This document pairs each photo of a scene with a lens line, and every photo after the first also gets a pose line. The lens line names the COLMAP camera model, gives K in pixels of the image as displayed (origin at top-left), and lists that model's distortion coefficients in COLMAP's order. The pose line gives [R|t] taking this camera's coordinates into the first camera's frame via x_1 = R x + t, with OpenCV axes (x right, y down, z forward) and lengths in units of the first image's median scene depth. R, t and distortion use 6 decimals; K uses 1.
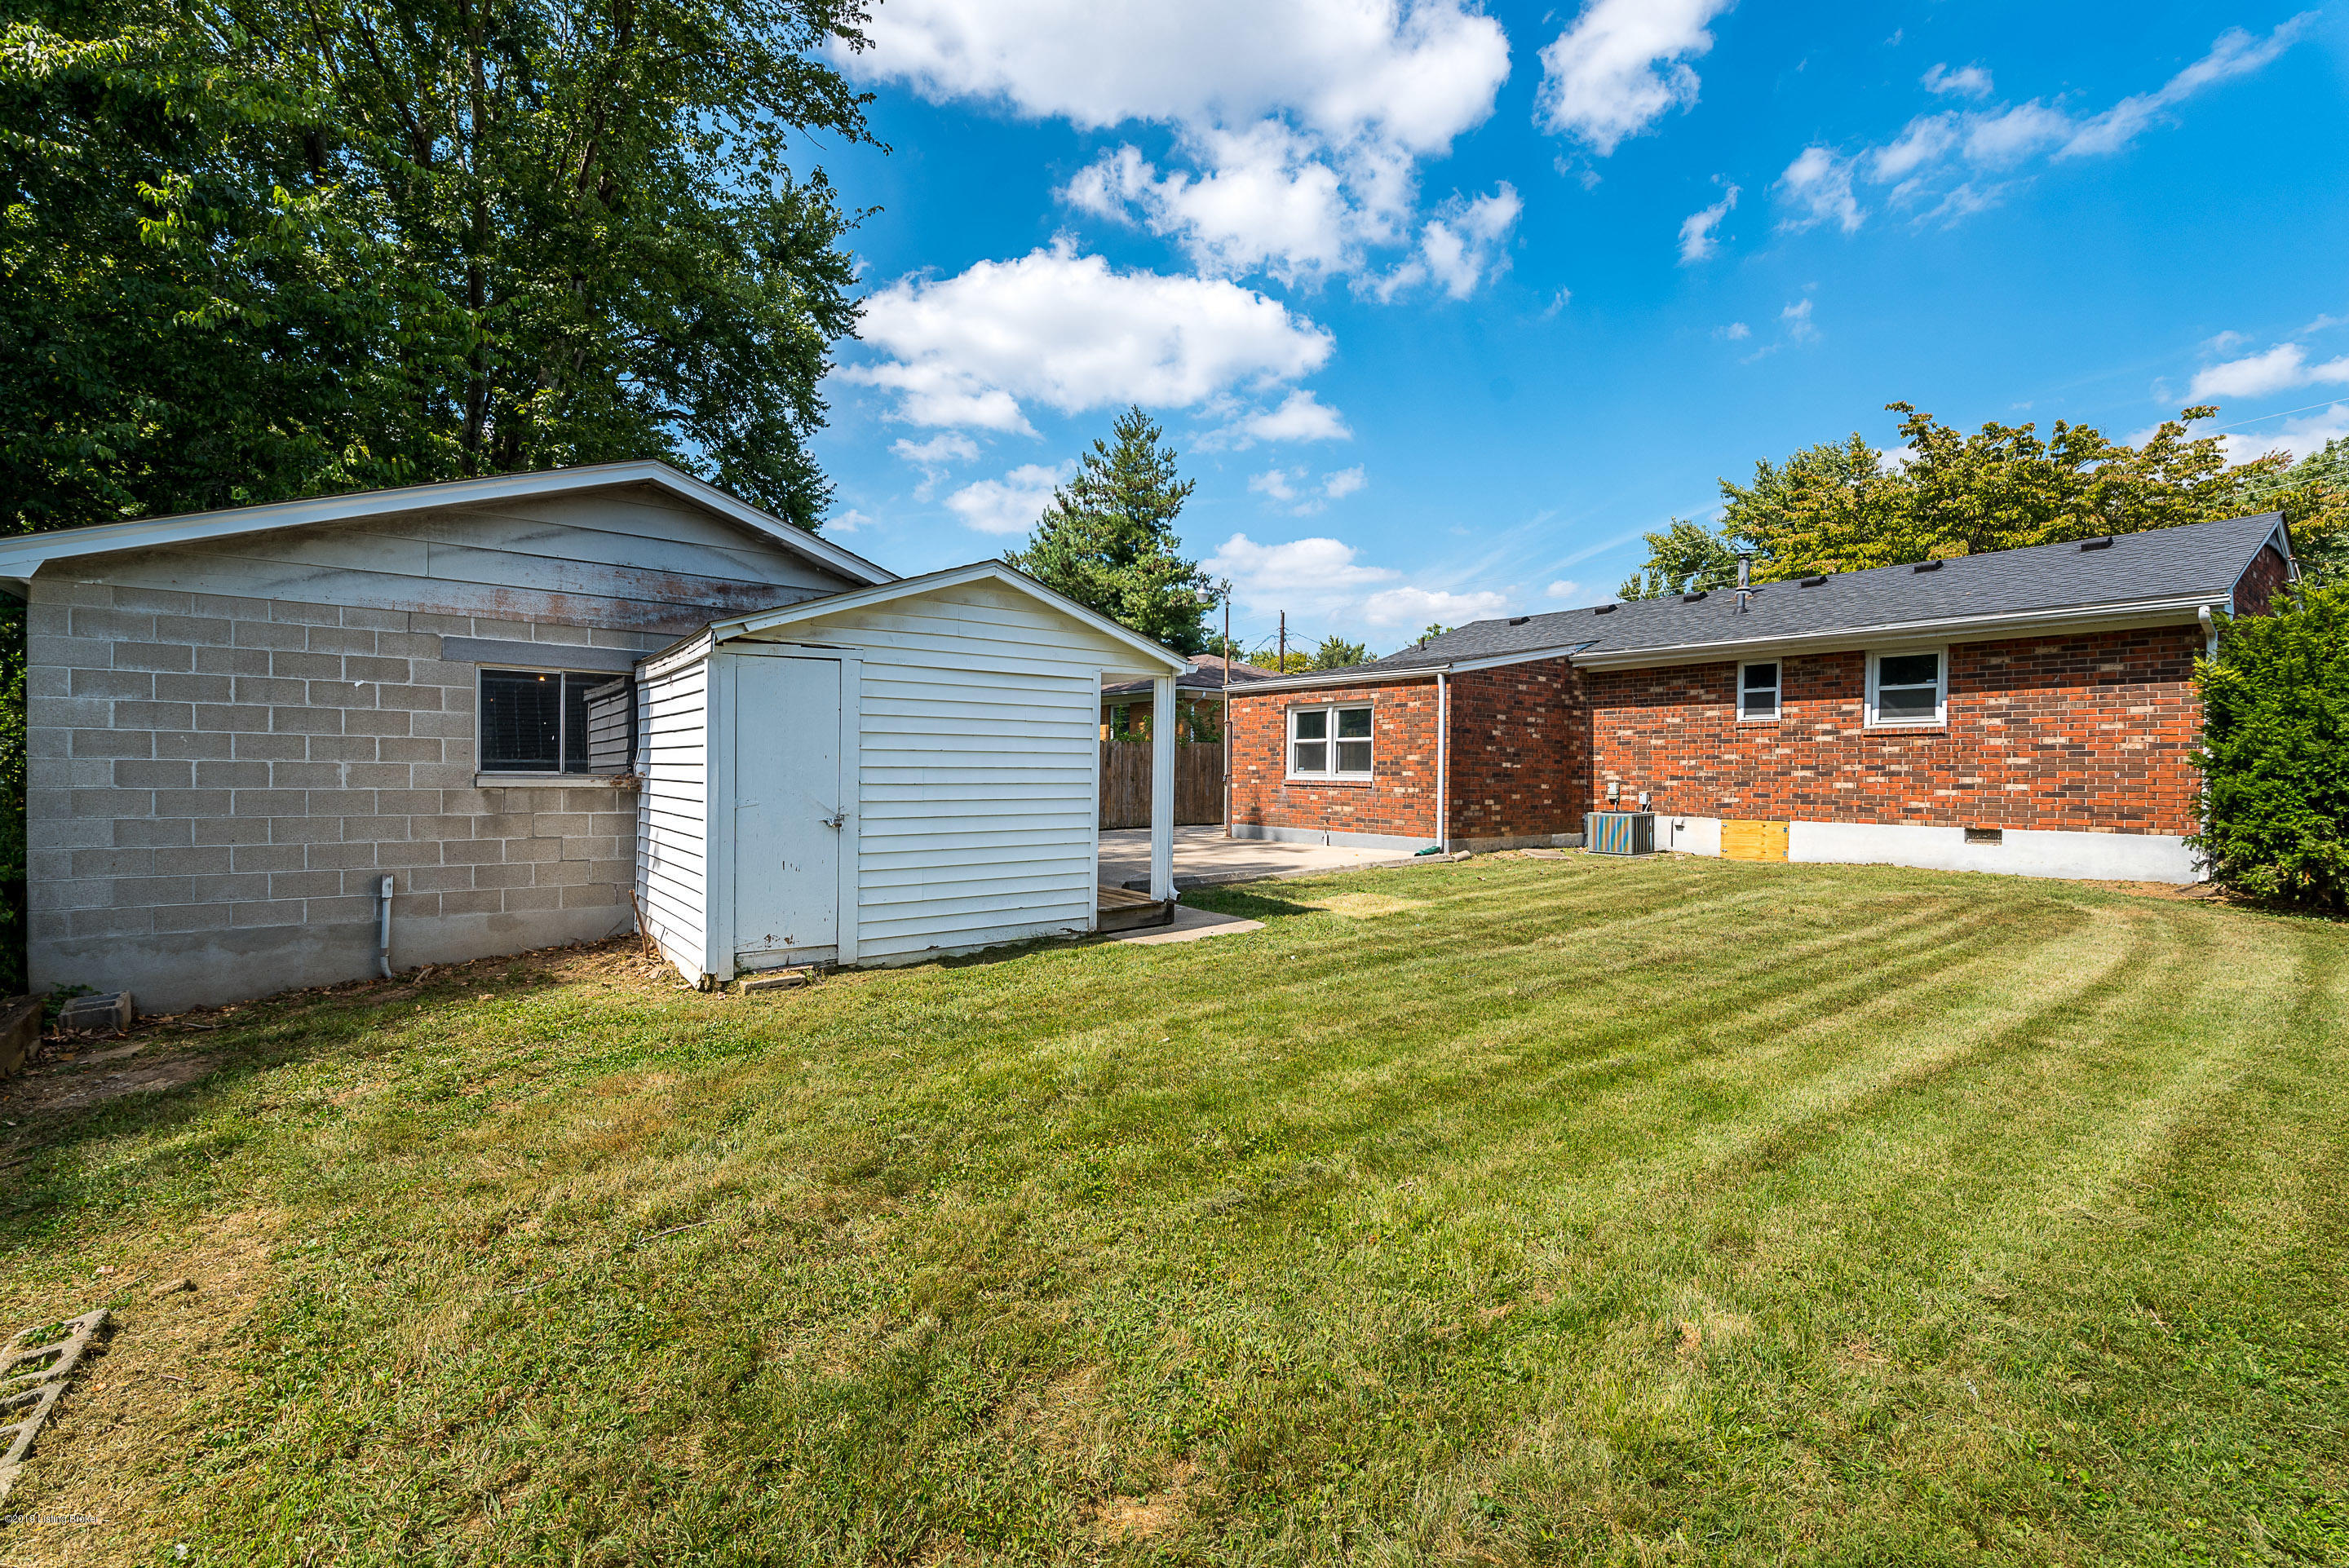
lens RADIAL K [[1001.6, 0, 1175.5], [0, 1001.6, 785.3], [0, 0, 1]] dist [0.014638, -0.000369]
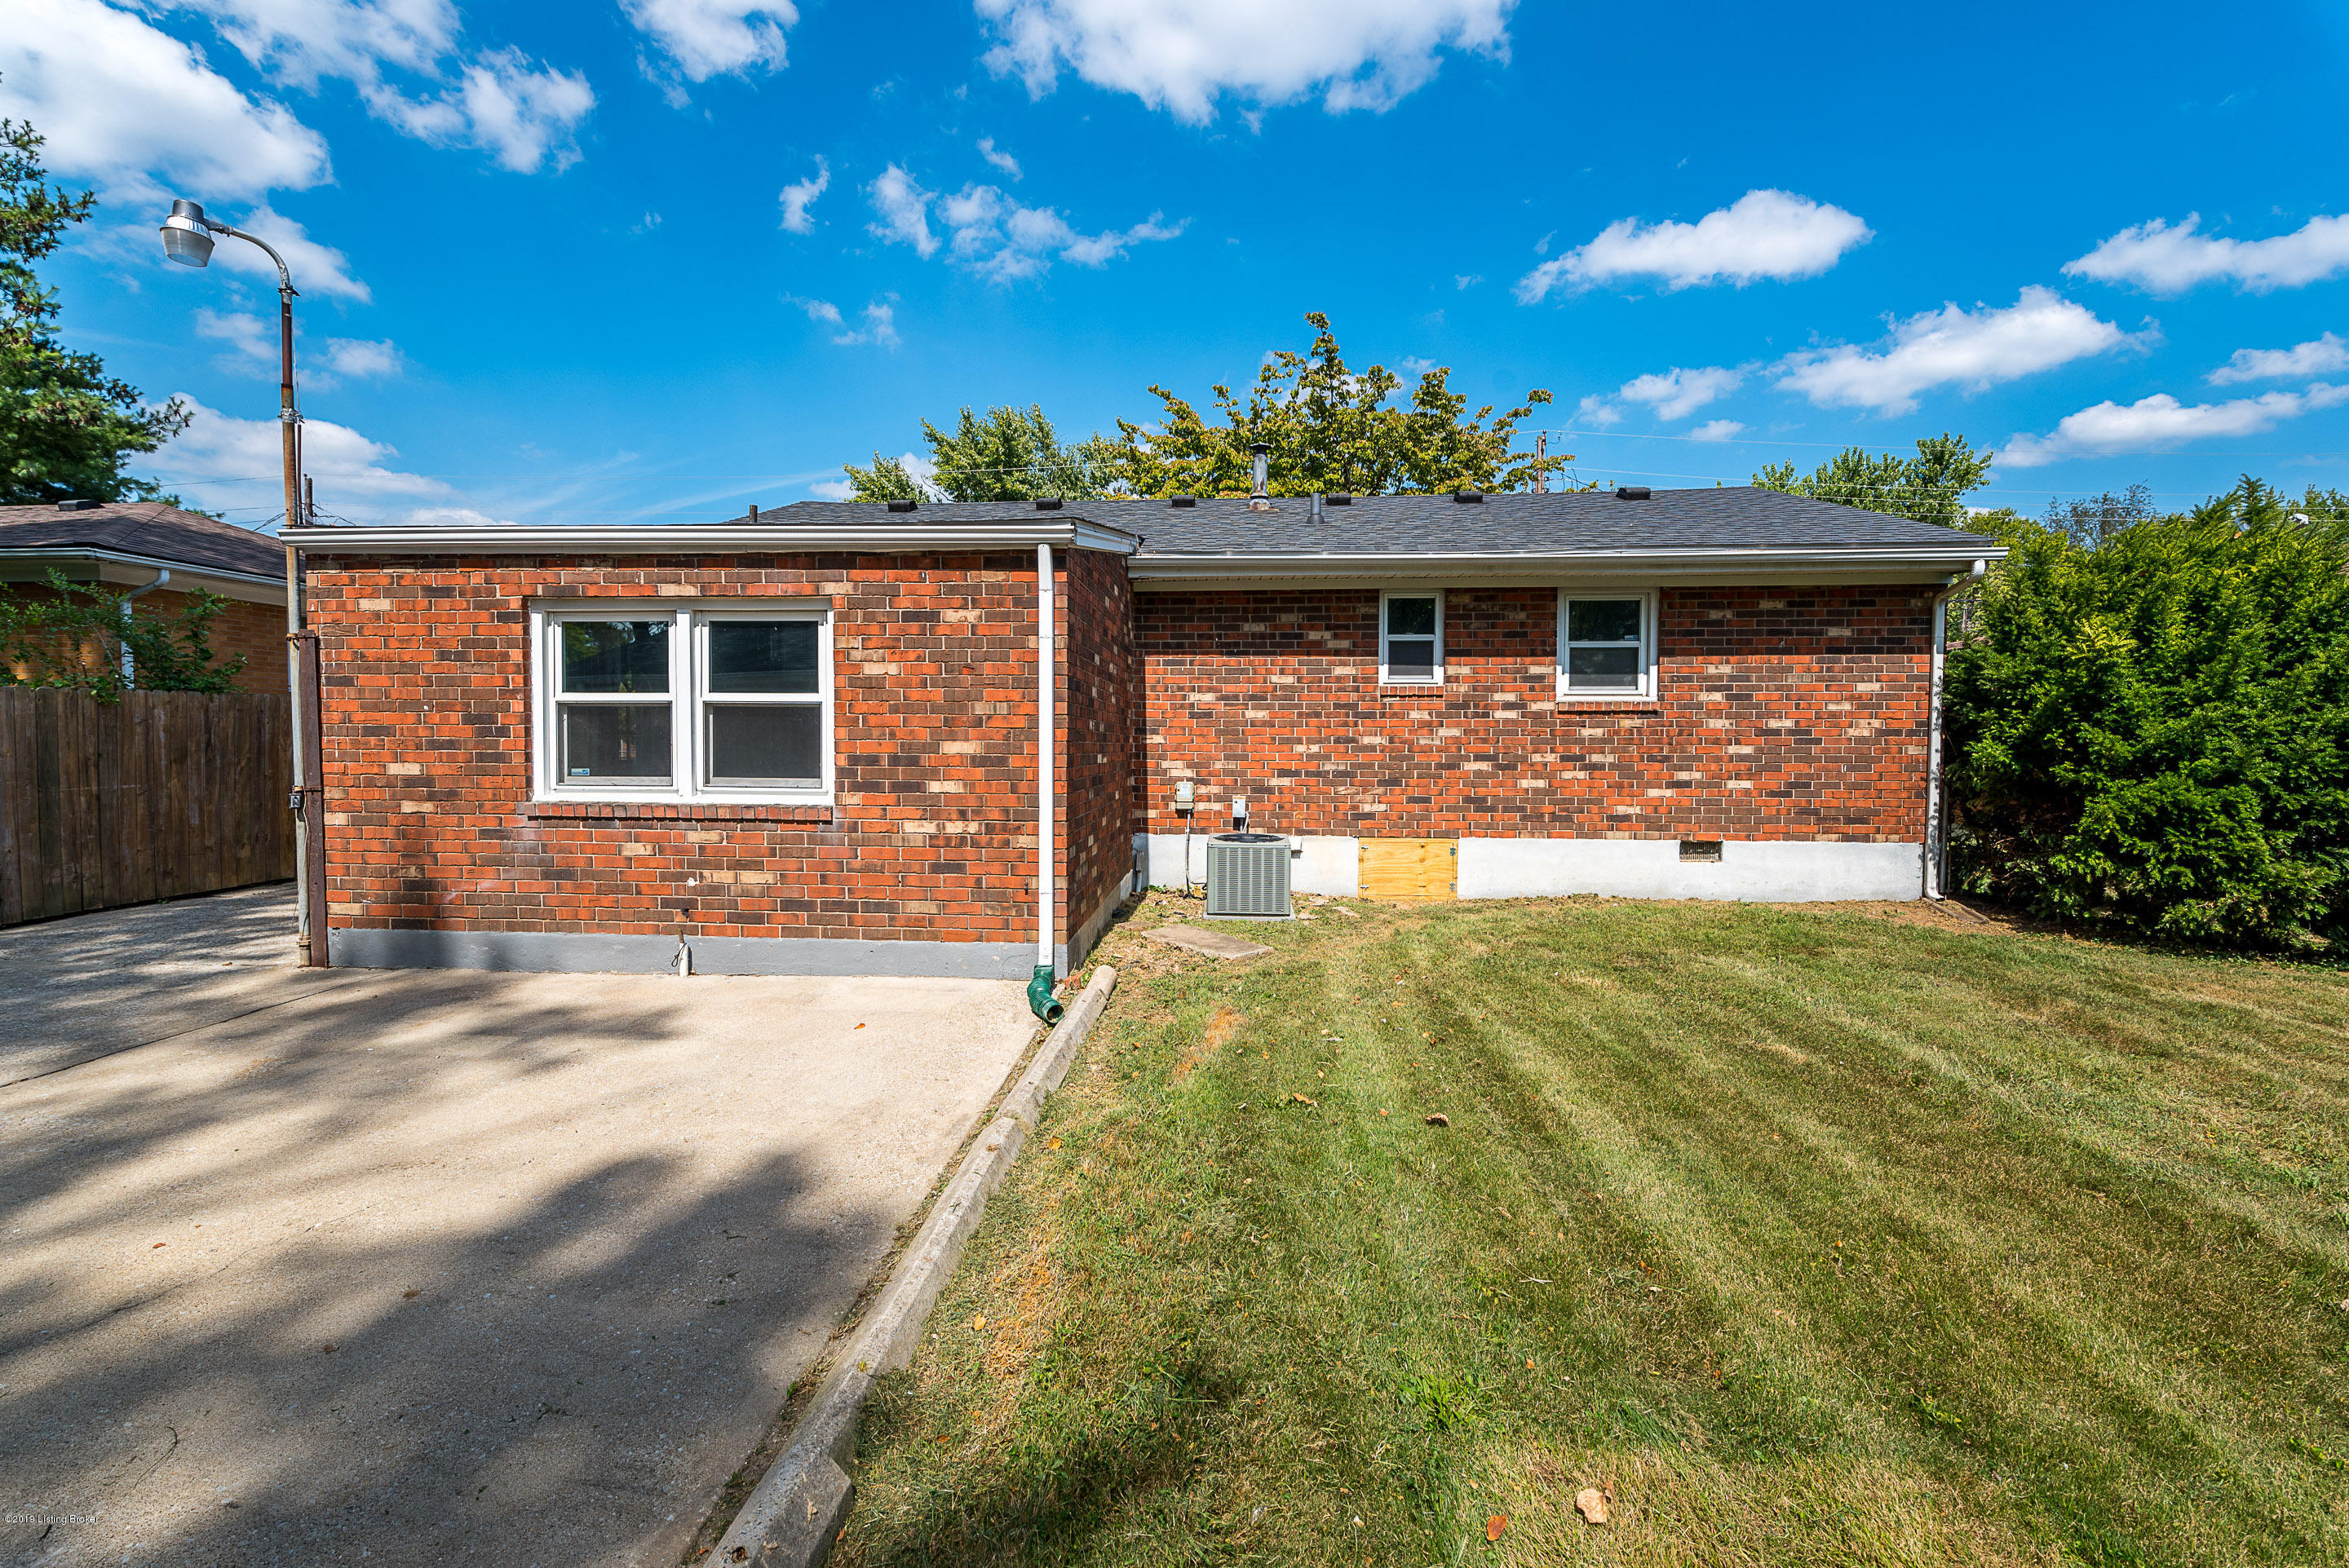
lens RADIAL K [[1001.6, 0, 1174.0], [0, 1001.6, 782.2], [0, 0, 1]] dist [0.014638, -0.000369]
pose [[0.674269, -0.038893, 0.737461, -0.004725], [0.011064, 0.999032, 0.042572, -0.031017], [-0.738403, -0.020546, 0.674047, 0.681738]]
